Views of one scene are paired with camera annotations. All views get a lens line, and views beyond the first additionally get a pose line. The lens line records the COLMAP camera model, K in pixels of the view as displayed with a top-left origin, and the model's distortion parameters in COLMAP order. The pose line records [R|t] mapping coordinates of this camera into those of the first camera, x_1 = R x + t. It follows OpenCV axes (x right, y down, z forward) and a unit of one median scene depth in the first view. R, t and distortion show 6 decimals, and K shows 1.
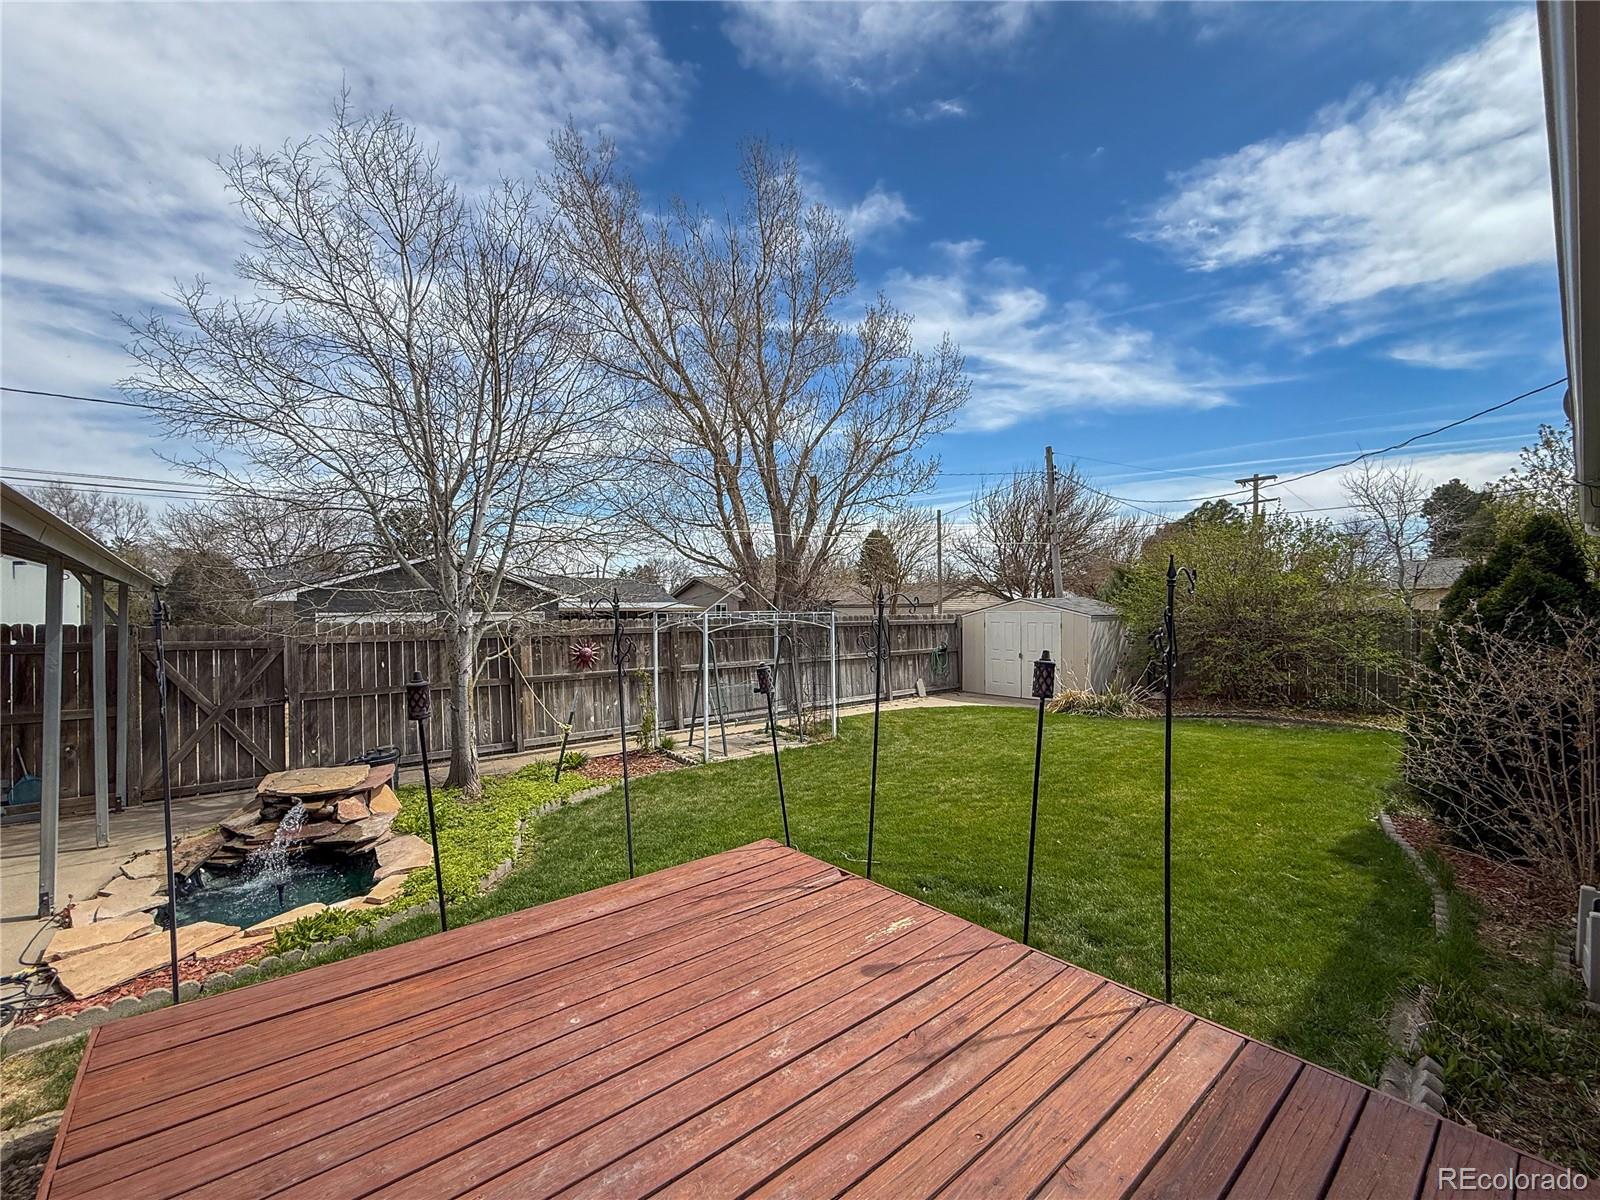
lens RADIAL K [[650.5, 0, 766.1], [0, 650.5, 629.0], [0, 0, 1]] dist [0.001970, -0.000498]
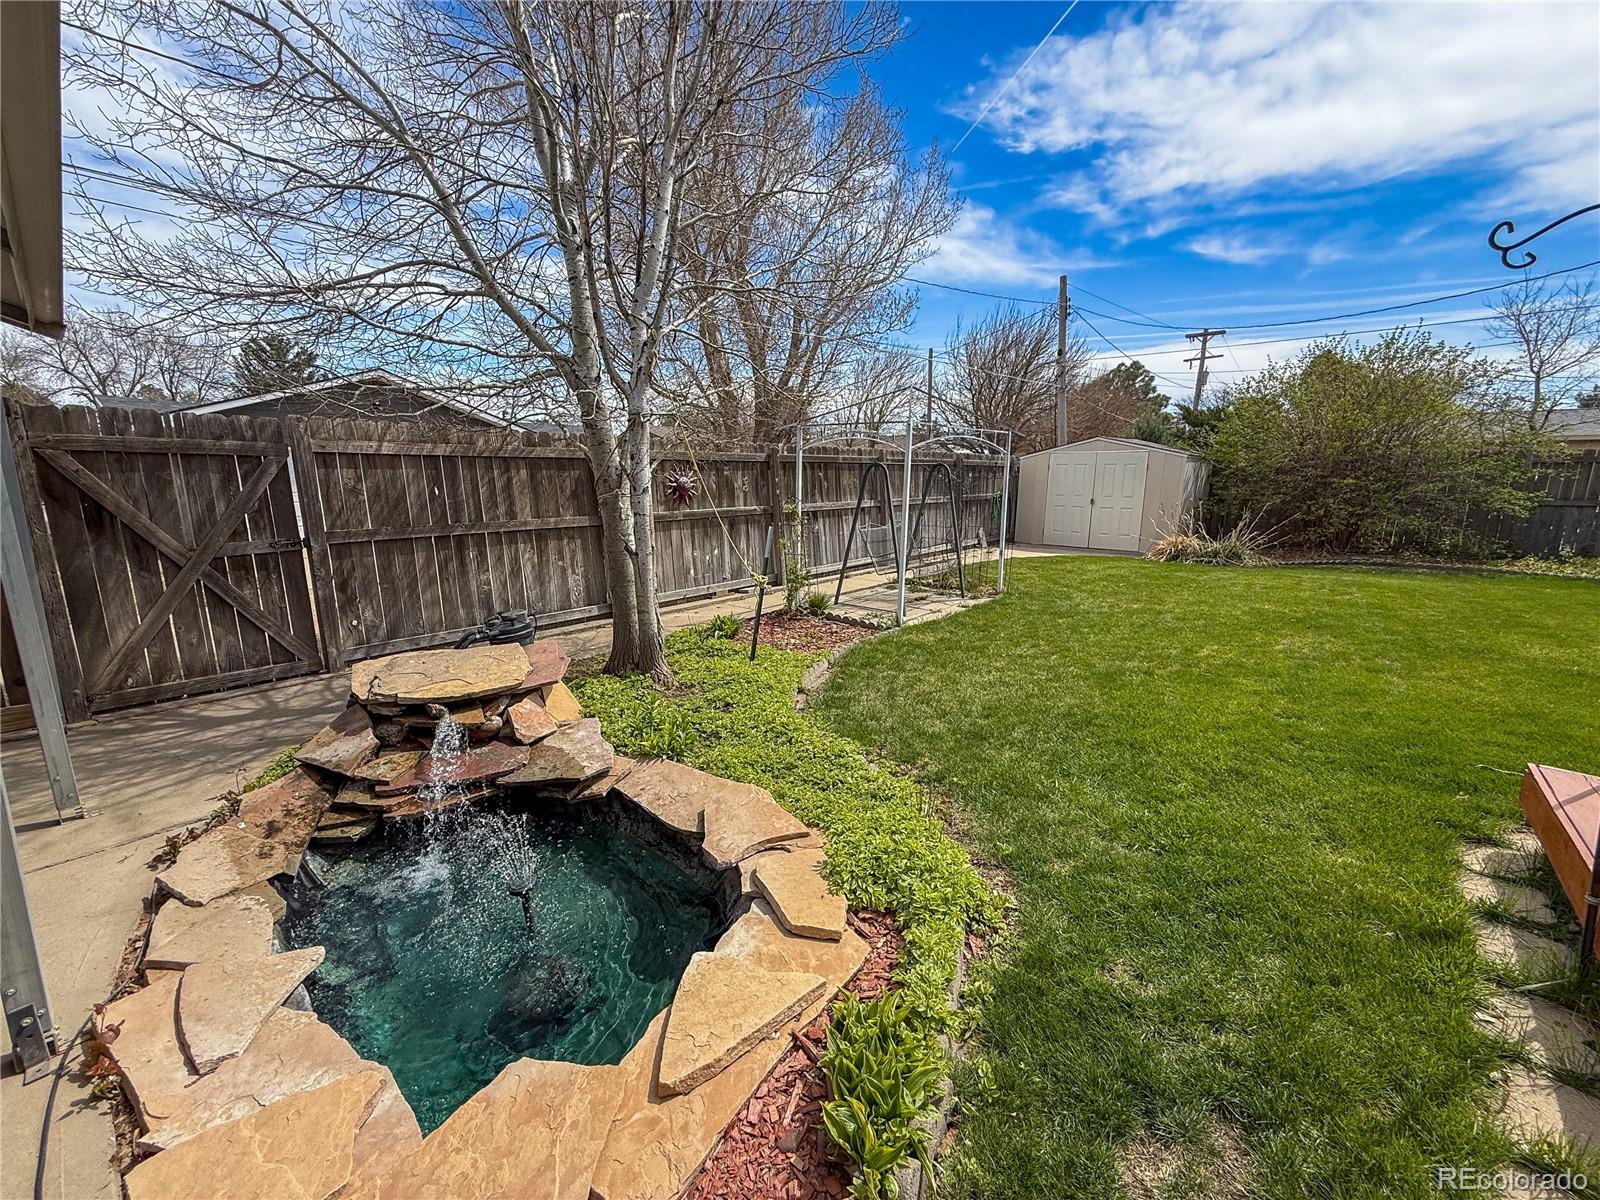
lens RADIAL K [[650.5, 0, 784.1], [0, 650.5, 611.0], [0, 0, 1]] dist [0.001970, -0.000498]
pose [[0.989319, -0.019701, 0.144427, -0.488054], [-0.007671, 0.982414, 0.186557, 0.070295], [-0.145562, -0.185672, 0.971770, 0.413819]]
